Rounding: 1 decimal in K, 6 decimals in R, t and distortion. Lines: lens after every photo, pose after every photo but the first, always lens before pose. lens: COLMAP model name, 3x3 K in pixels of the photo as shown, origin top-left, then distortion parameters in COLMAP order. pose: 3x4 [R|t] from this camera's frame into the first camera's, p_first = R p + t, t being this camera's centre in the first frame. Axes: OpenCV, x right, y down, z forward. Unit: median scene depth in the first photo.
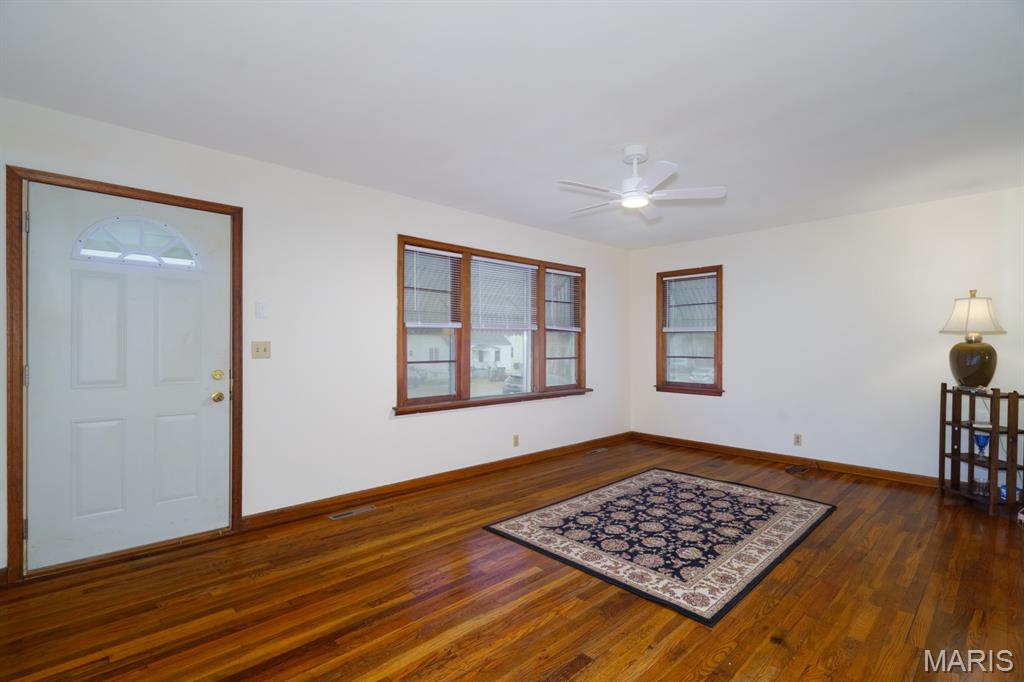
lens RADIAL K [[479.0, 0, 512.4], [0, 479.0, 341.1], [0, 0, 1]] dist [0.006019, 0.001062]
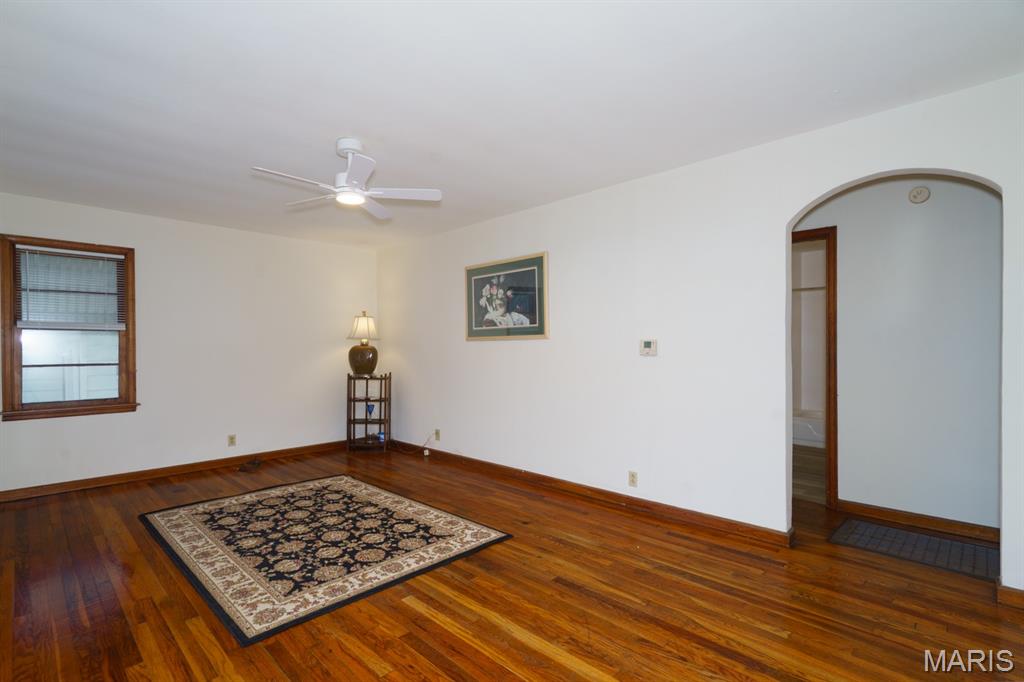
lens RADIAL K [[479.0, 0, 511.2], [0, 479.0, 348.2], [0, 0, 1]] dist [0.006019, 0.001062]
pose [[-0.030788, -0.004997, 0.999513, -0.683114], [-0.004725, 0.999977, 0.004854, 0.002680], [-0.999515, -0.004573, -0.030811, 0.676036]]
